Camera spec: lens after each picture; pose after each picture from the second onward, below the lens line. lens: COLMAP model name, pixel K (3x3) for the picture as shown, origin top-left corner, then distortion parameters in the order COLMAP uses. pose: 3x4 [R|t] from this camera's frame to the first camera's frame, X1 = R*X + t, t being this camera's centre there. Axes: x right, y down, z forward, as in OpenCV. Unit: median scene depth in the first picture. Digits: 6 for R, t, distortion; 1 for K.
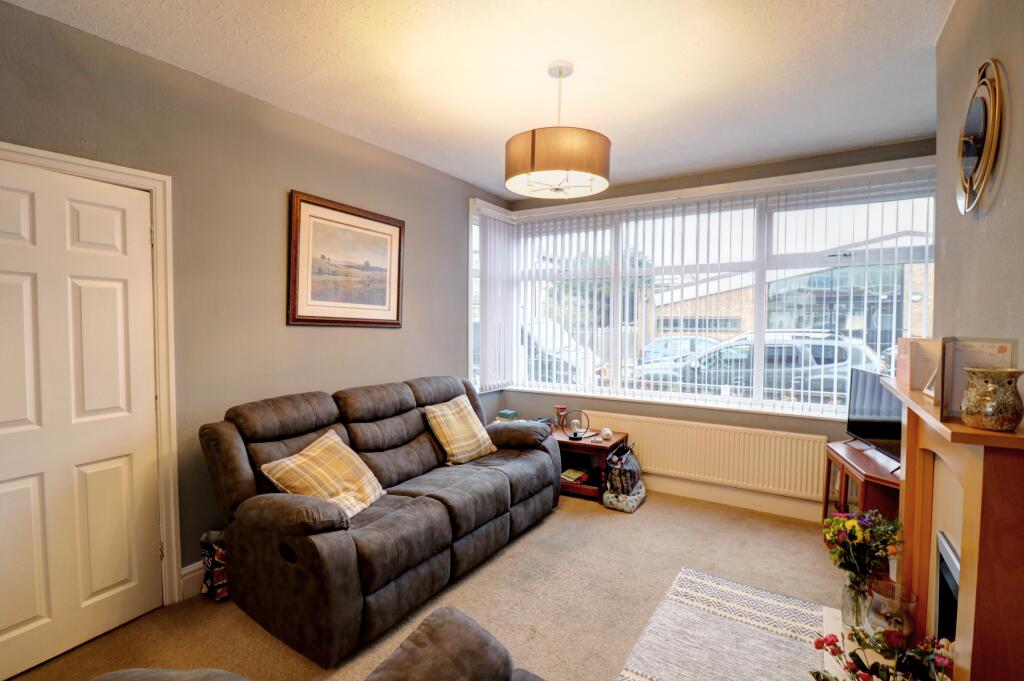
lens RADIAL K [[485.2, 0, 512.0], [0, 485.2, 340.5], [0, 0, 1]] dist [0.000263, -0.000483]
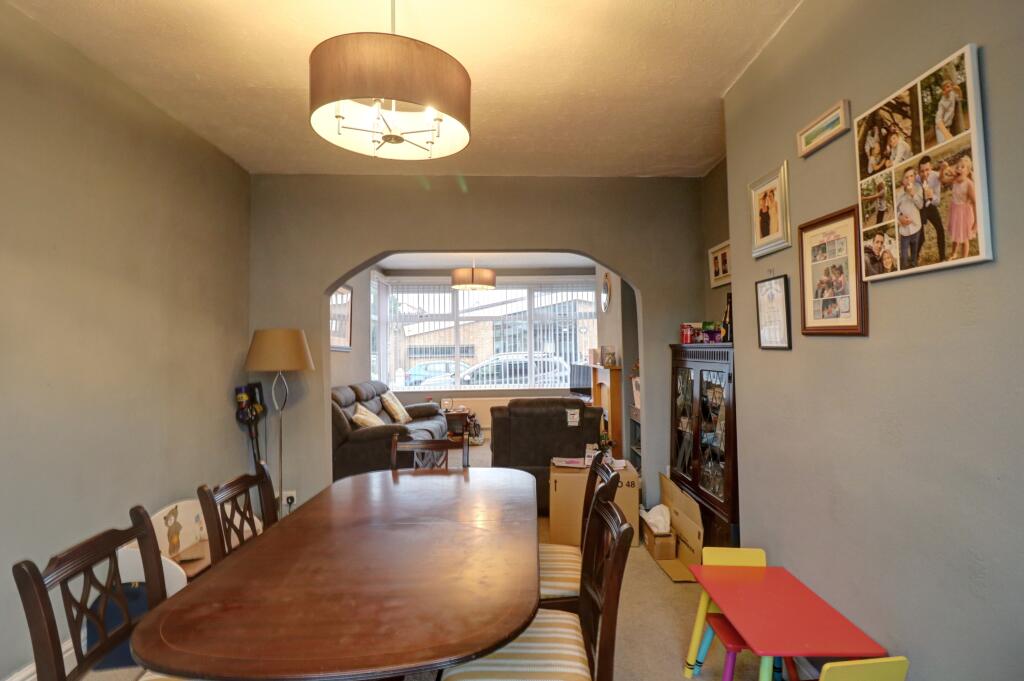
lens RADIAL K [[485.2, 0, 512.0], [0, 485.2, 340.5], [0, 0, 1]] dist [0.000263, -0.000483]
pose [[0.850565, -0.010994, 0.525755, -0.626062], [0.043689, 0.997803, -0.049814, 0.042197], [-0.524052, 0.065340, 0.849176, -0.683937]]
